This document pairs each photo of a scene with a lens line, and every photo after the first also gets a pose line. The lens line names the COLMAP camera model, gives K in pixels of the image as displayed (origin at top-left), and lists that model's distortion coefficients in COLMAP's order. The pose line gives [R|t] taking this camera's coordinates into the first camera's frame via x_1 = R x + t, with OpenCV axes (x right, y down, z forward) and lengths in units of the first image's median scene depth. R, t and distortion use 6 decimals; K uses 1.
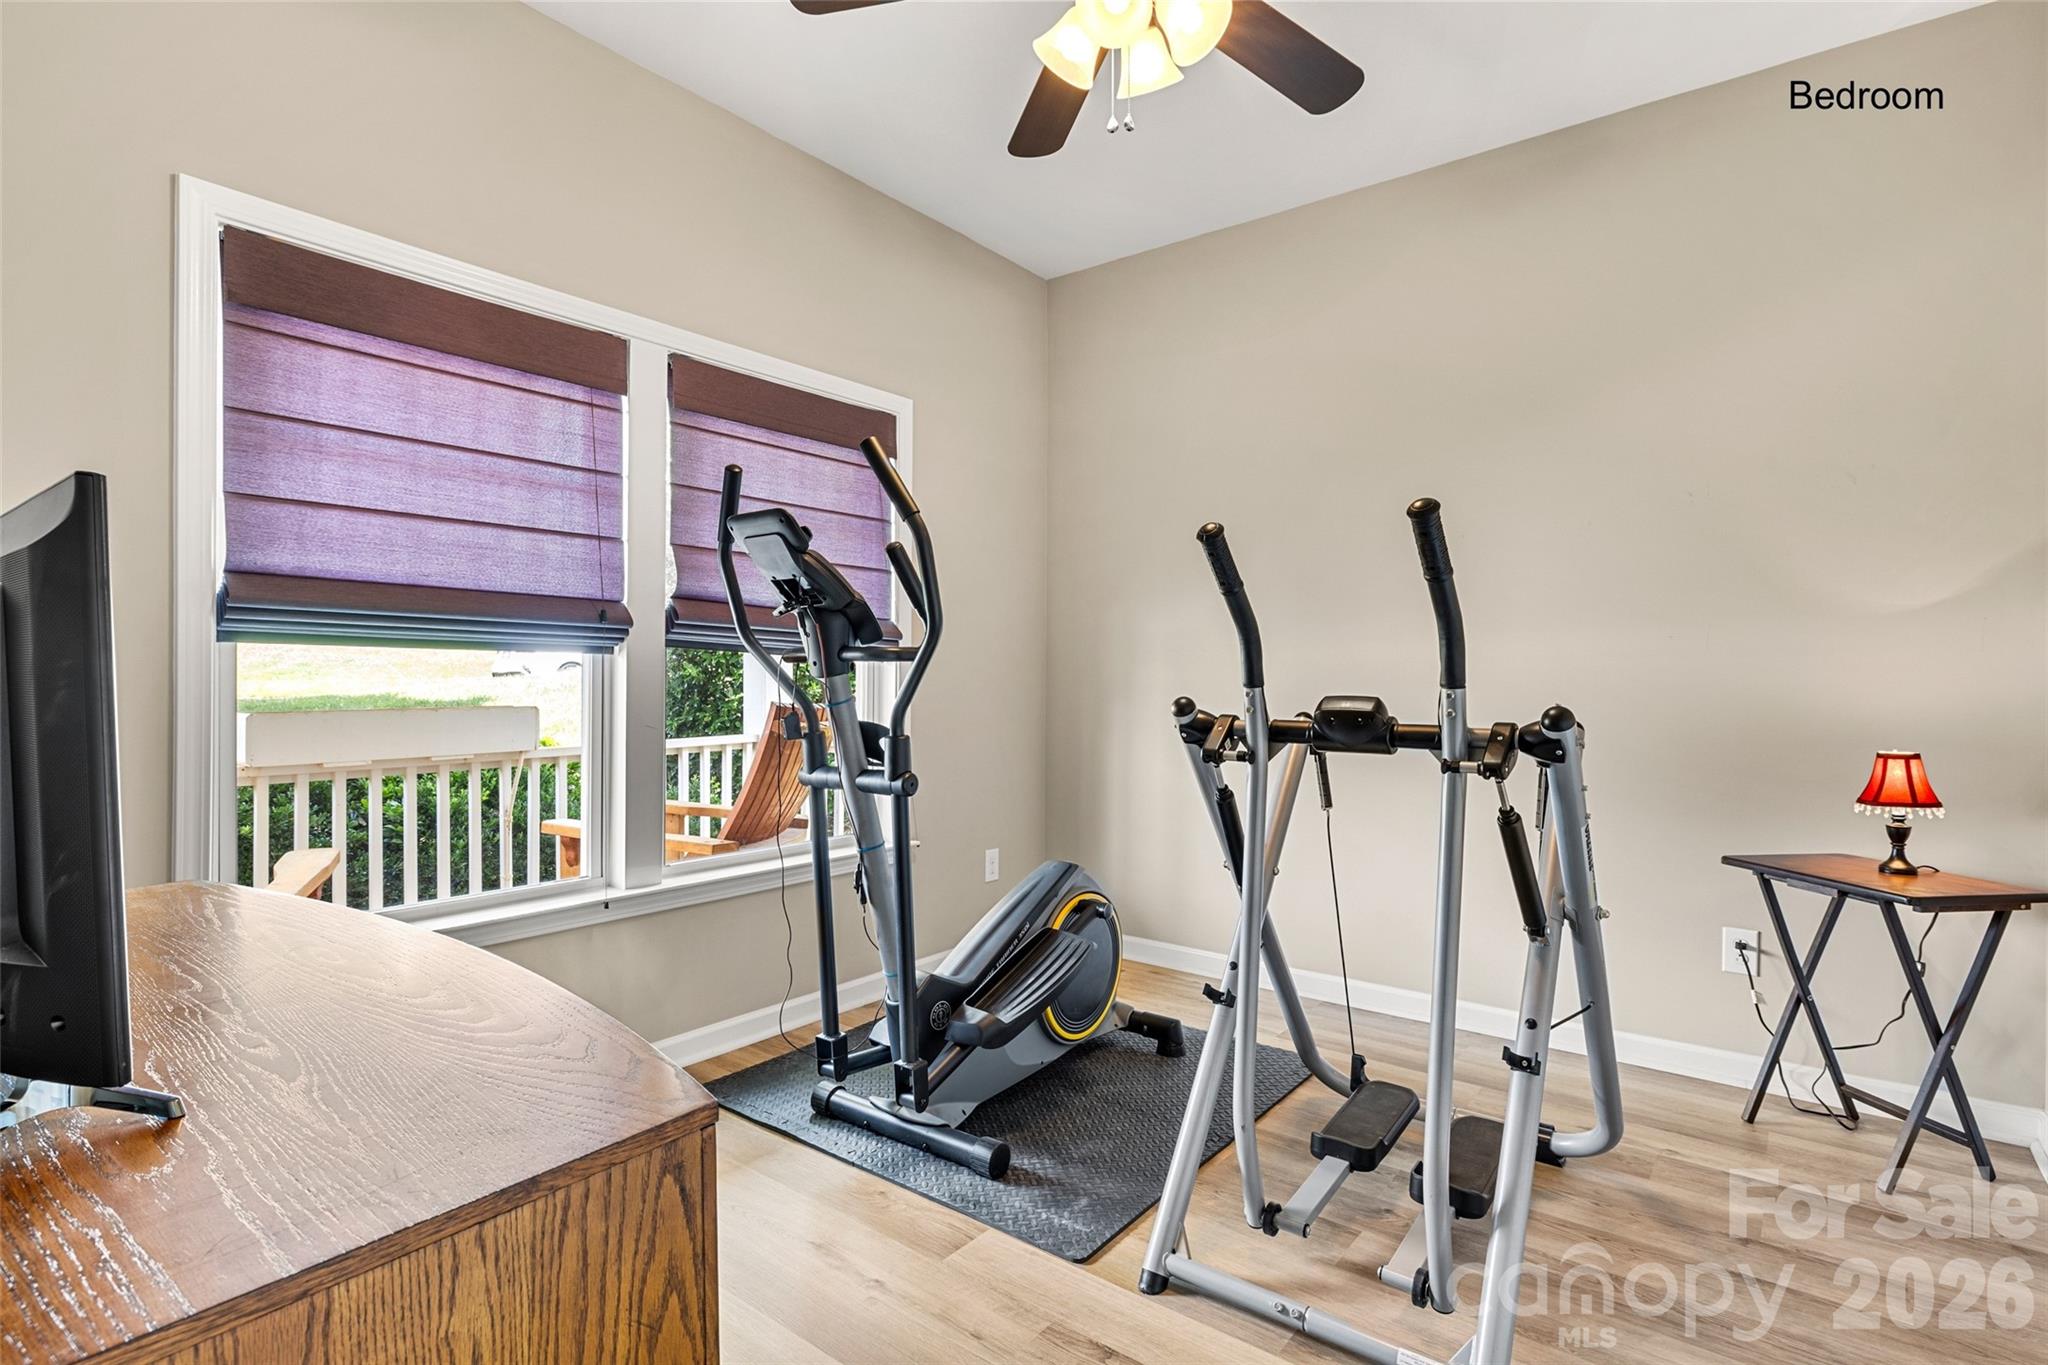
lens RADIAL K [[1020.3, 0, 1028.4], [0, 1020.3, 677.4], [0, 0, 1]] dist [-0.010435, 0.004774]
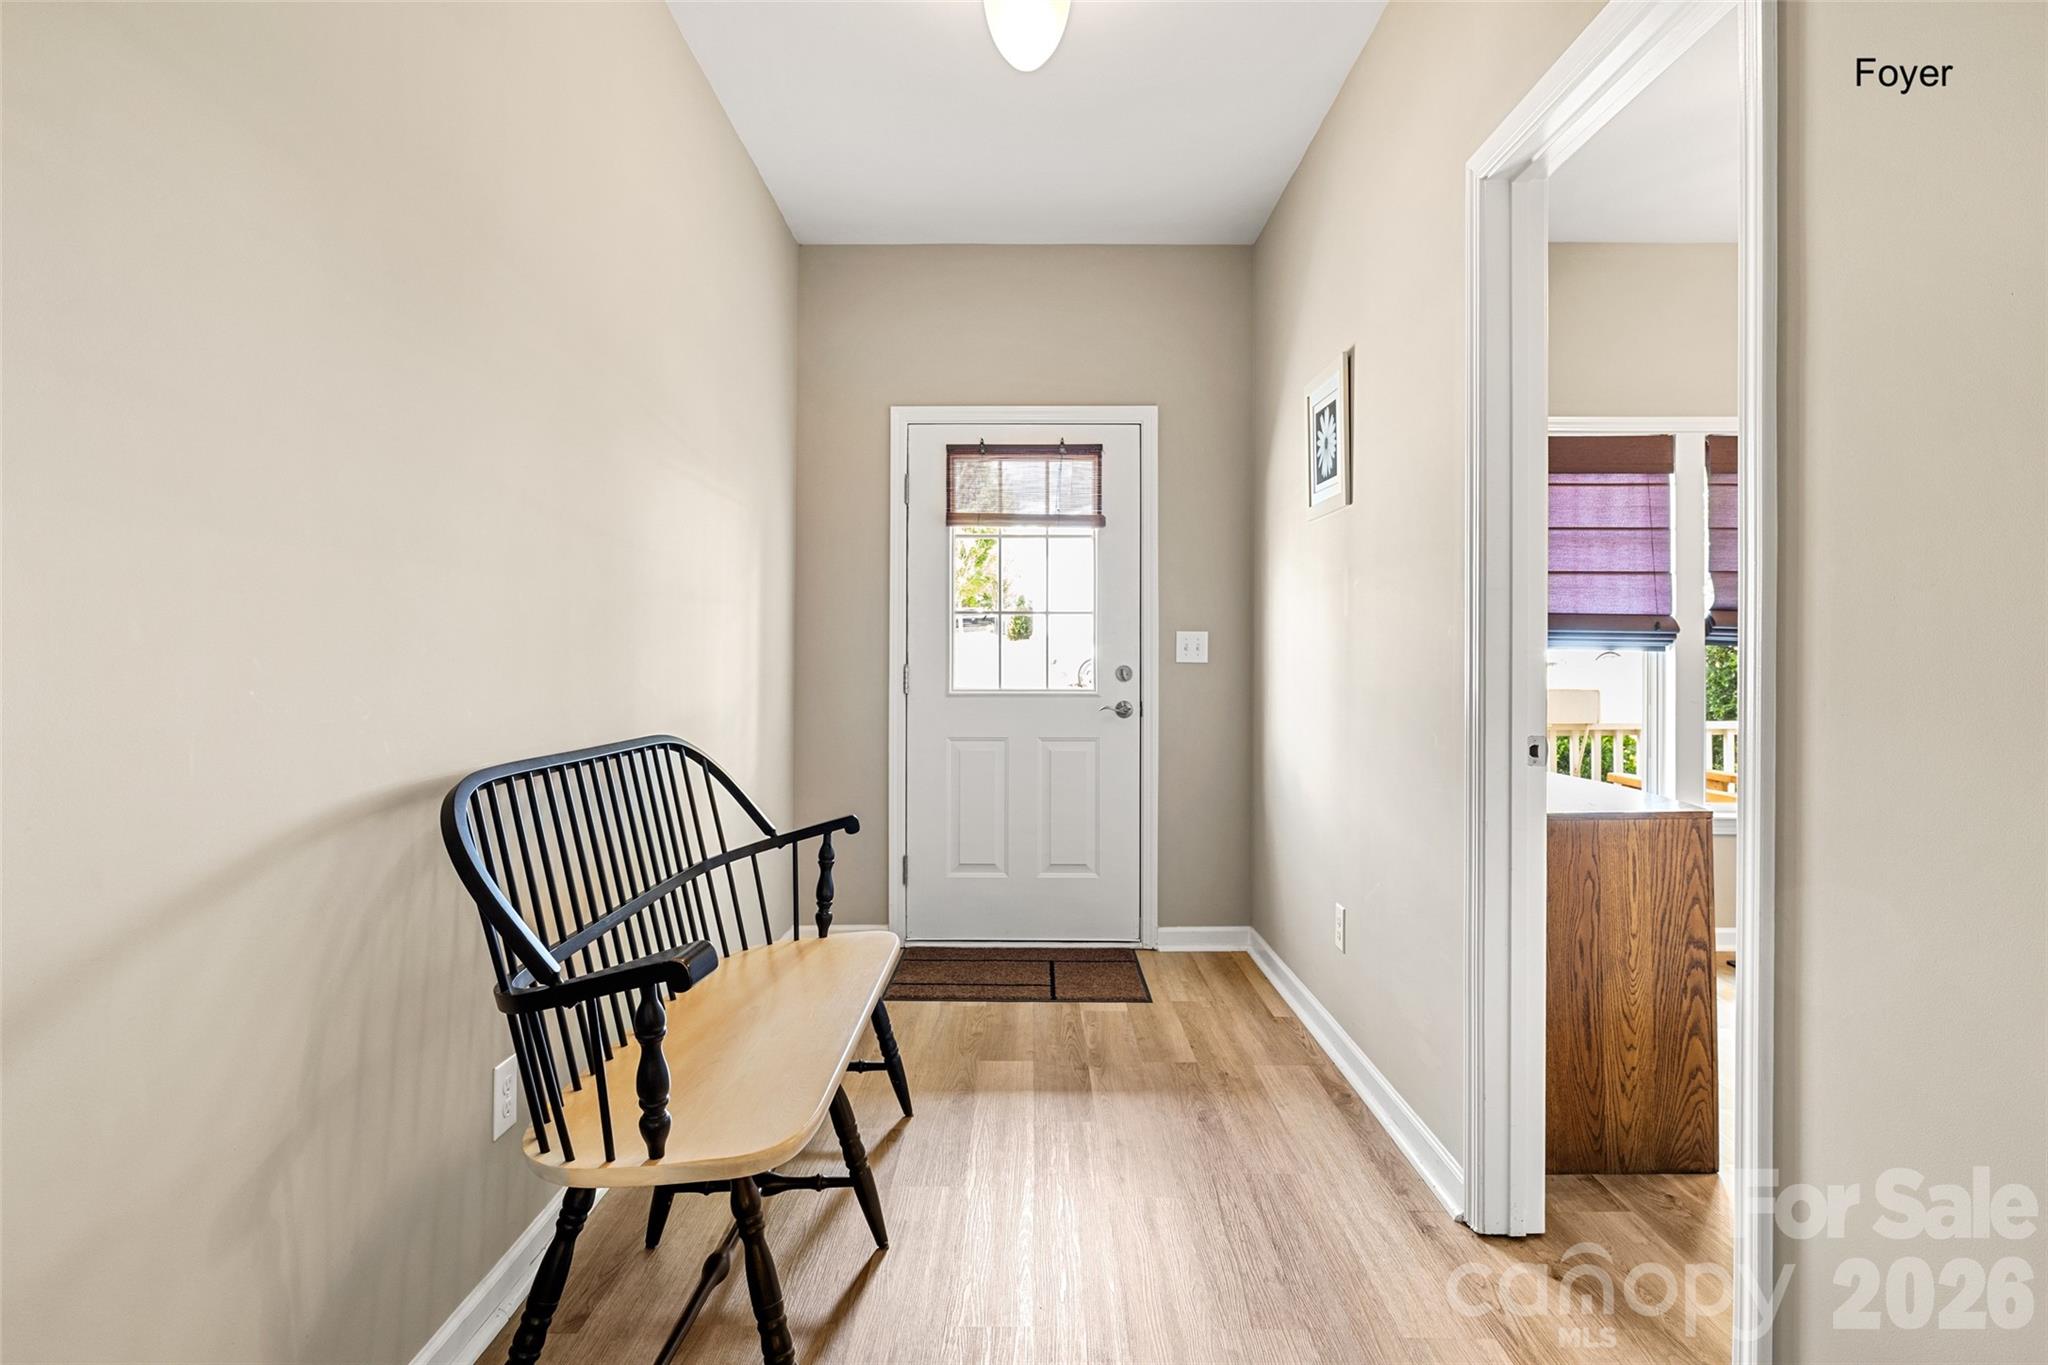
lens RADIAL K [[1086.1, 0, 1031.4], [0, 1086.1, 664.4], [0, 0, 1]] dist [-0.001141, -0.000022]
pose [[0.614843, -0.008419, -0.788604, 0.260287], [0.004398, 0.999964, -0.007246, 0.002512], [0.788637, 0.000987, 0.614858, -0.671759]]
